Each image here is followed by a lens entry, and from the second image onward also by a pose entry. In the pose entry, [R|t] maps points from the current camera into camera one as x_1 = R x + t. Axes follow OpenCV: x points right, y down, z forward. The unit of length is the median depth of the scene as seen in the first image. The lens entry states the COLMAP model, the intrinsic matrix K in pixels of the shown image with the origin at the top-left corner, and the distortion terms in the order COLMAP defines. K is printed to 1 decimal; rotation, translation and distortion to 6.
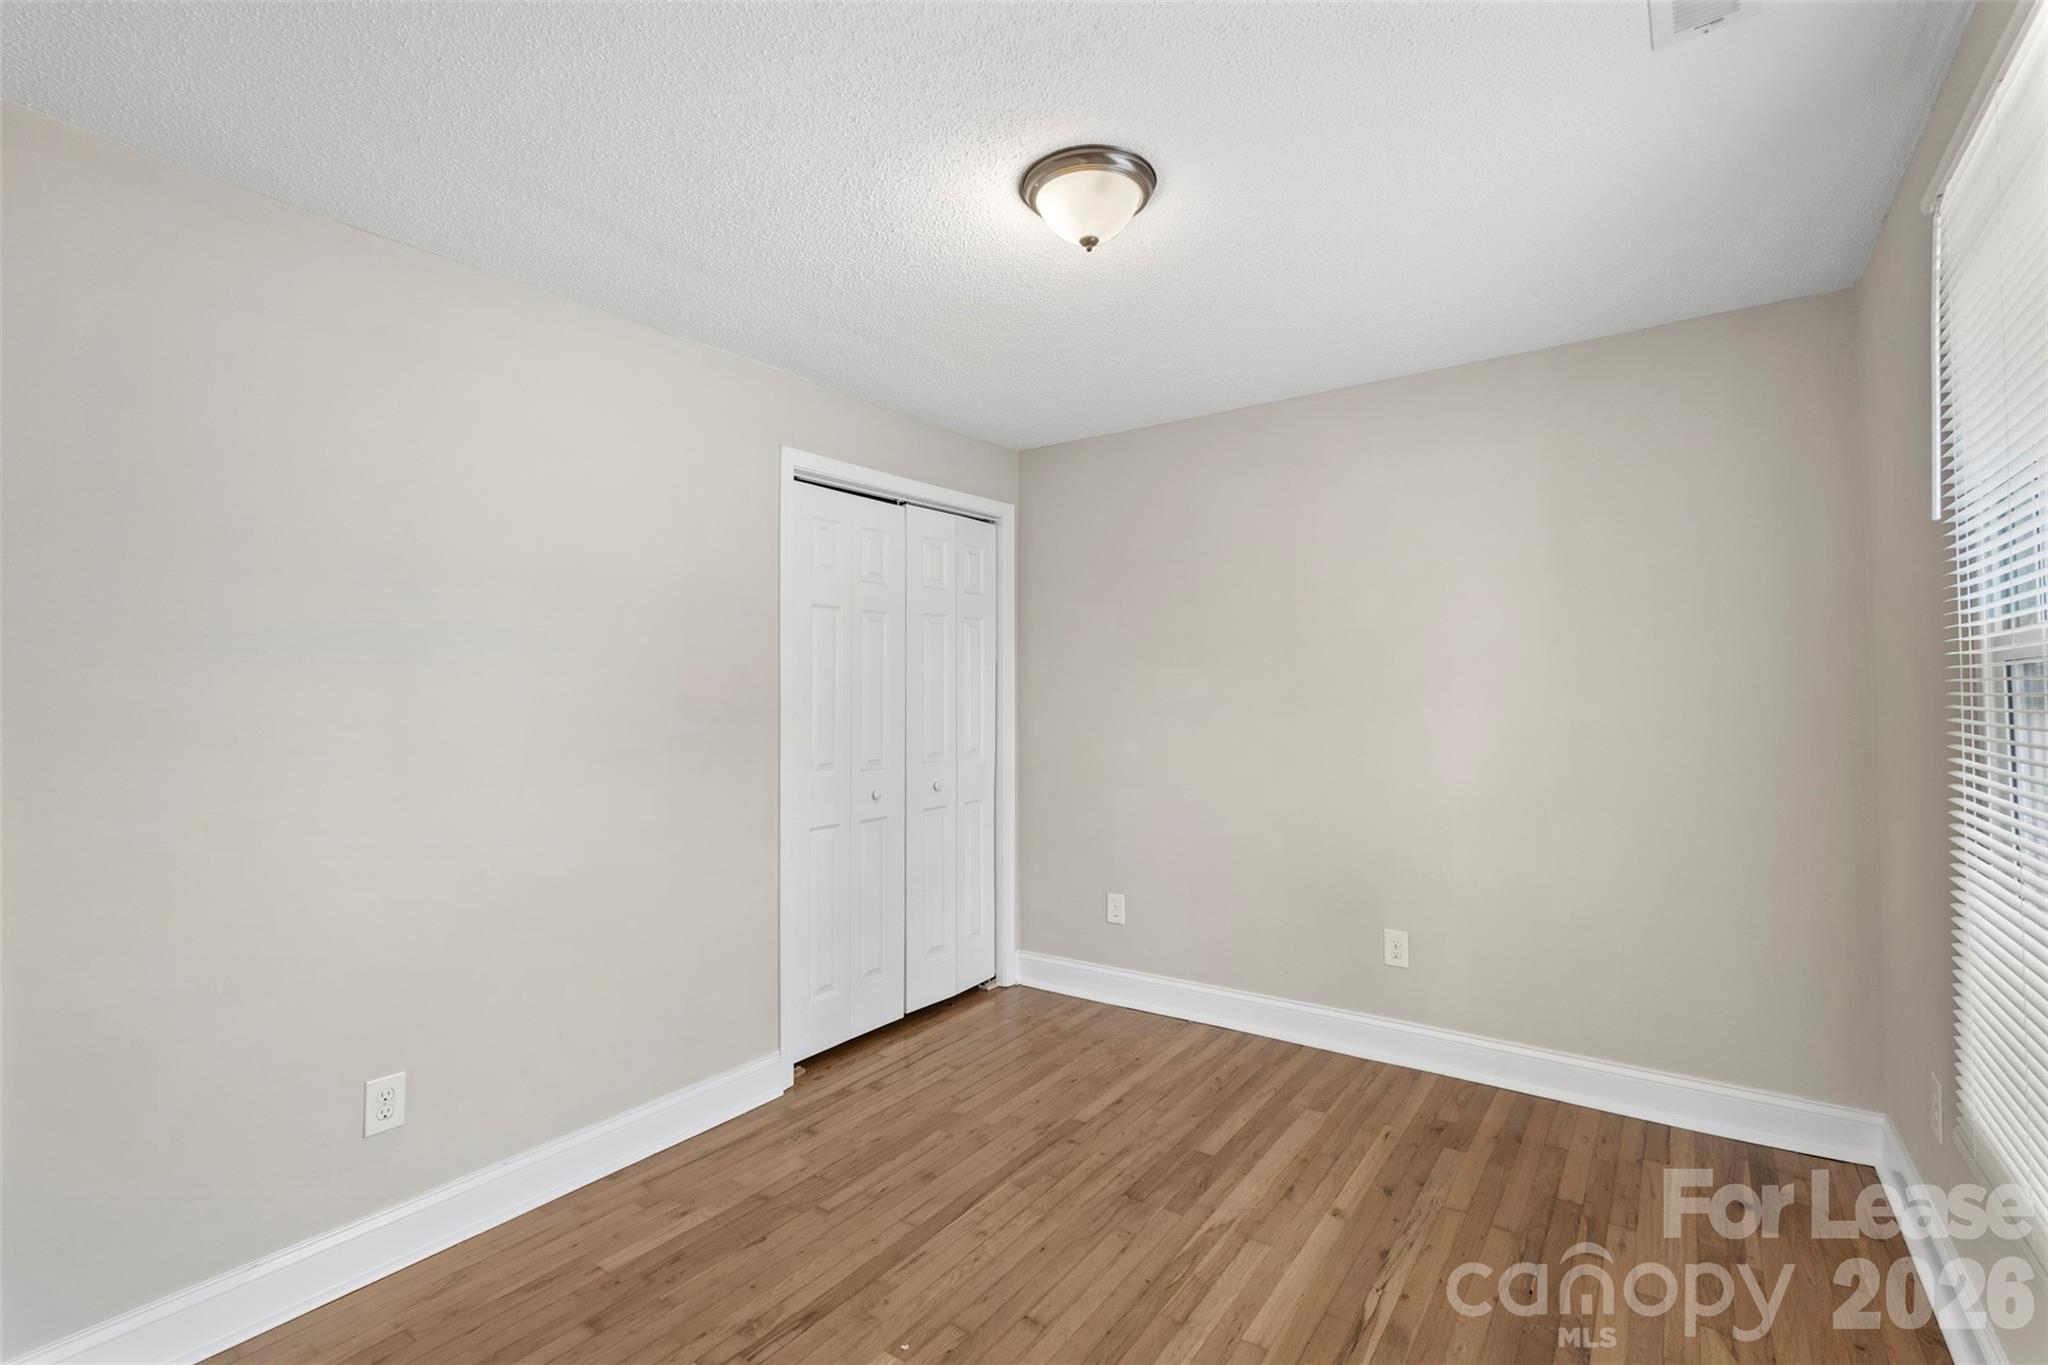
lens RADIAL K [[914.3, 0, 1029.0], [0, 914.3, 685.5], [0, 0, 1]] dist [-0.002960, -0.000809]
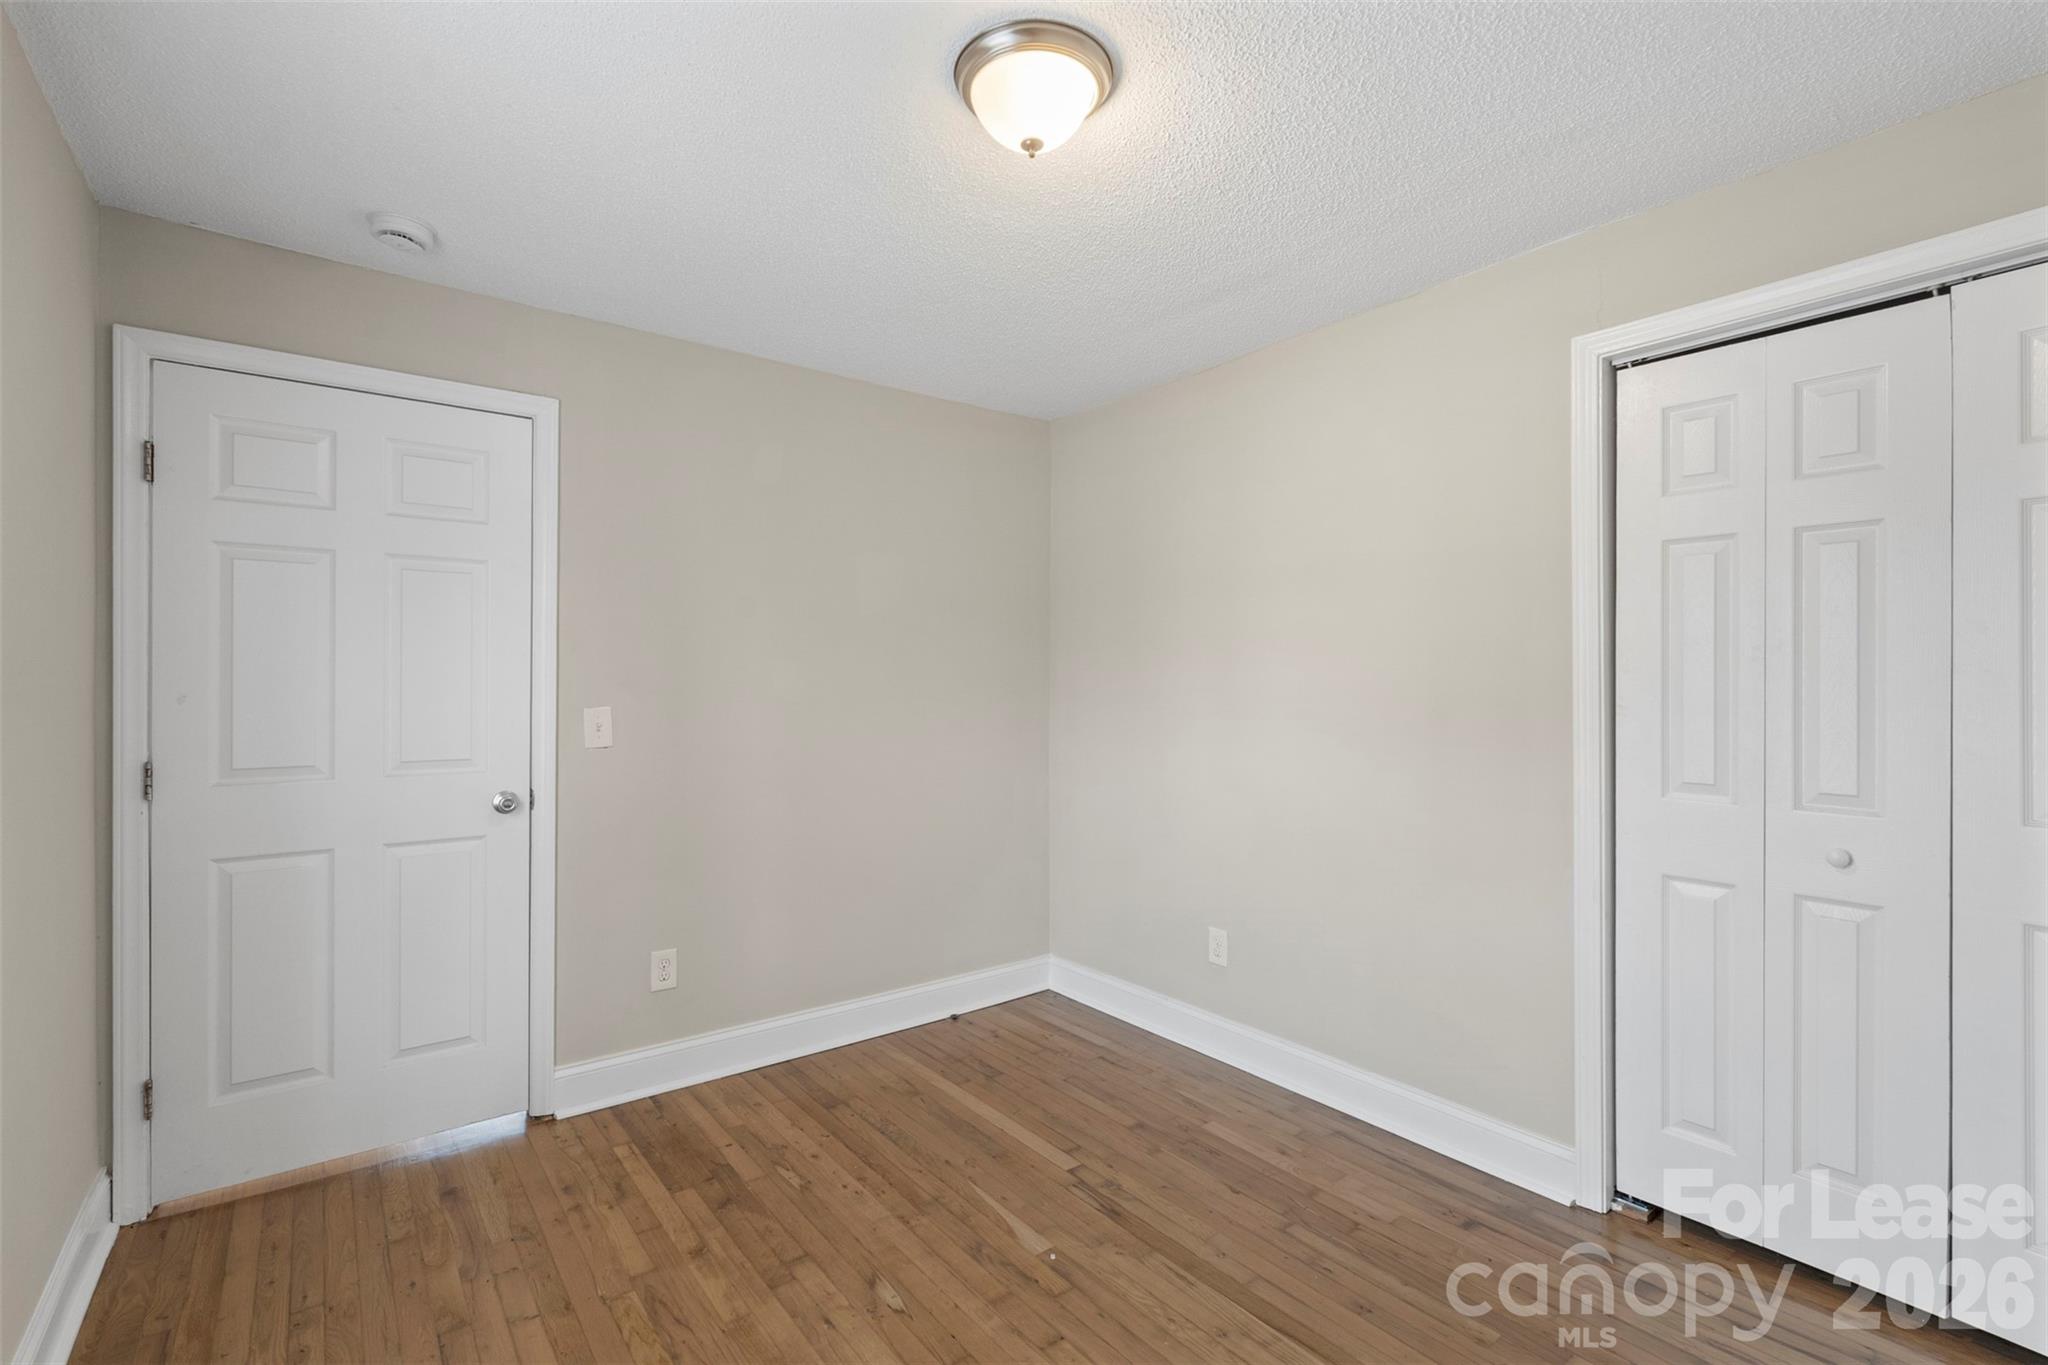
lens RADIAL K [[914.3, 0, 1029.0], [0, 914.3, 685.5], [0, 0, 1]] dist [-0.002960, -0.000809]
pose [[-0.292130, 0.016498, -0.956236, 0.799439], [0.016327, 0.999792, 0.012262, 0.002203], [0.956239, -0.012030, -0.292338, 1.110835]]
